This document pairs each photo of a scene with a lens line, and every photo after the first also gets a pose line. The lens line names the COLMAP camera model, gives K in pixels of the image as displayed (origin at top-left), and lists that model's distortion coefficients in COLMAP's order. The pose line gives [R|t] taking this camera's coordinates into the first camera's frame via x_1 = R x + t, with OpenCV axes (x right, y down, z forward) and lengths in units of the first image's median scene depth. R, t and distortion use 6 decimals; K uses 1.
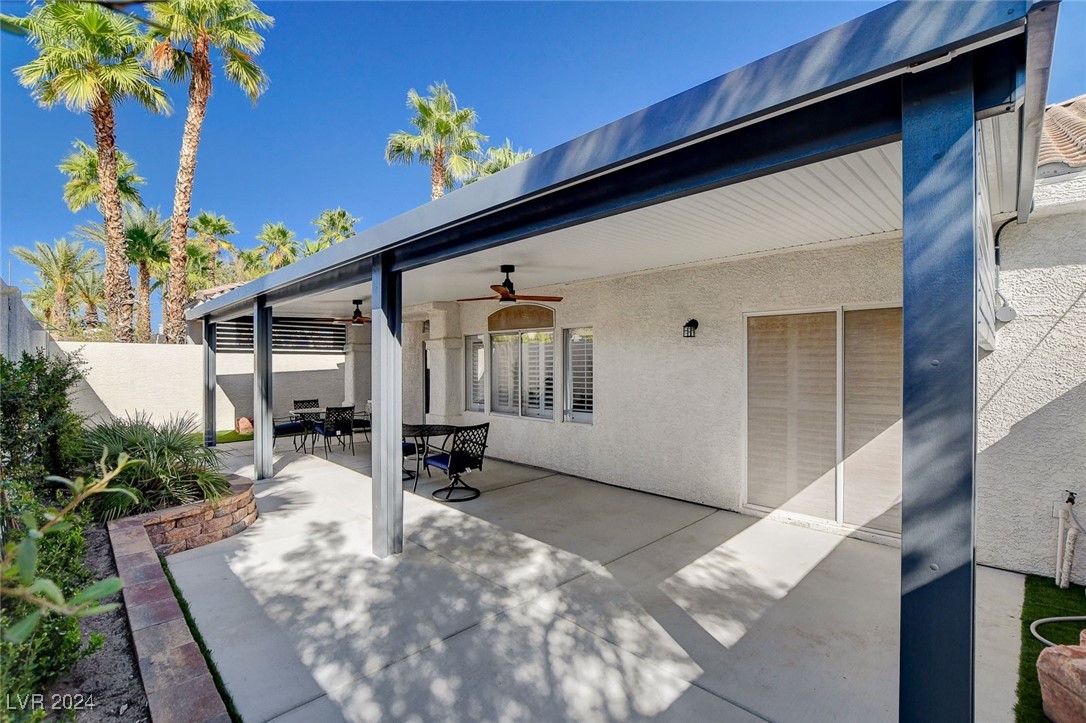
lens RADIAL K [[476.0, 0, 547.3], [0, 476.0, 367.7], [0, 0, 1]] dist [-0.019631, -0.000079]
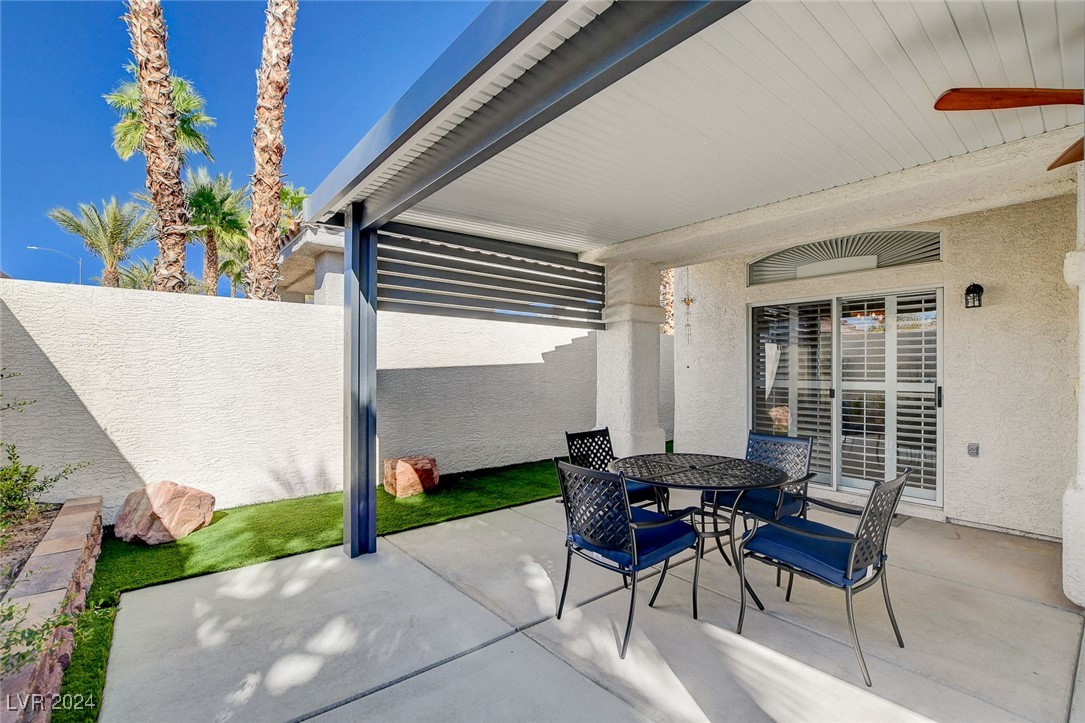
lens RADIAL K [[475.6, 0, 546.8], [0, 475.6, 367.7], [0, 0, 1]] dist [-0.019631, -0.000079]
pose [[0.995673, 0.000606, -0.092927, -0.419276], [-0.001599, 0.999942, -0.010614, 0.015707], [0.092916, 0.010716, 0.995616, 0.498546]]
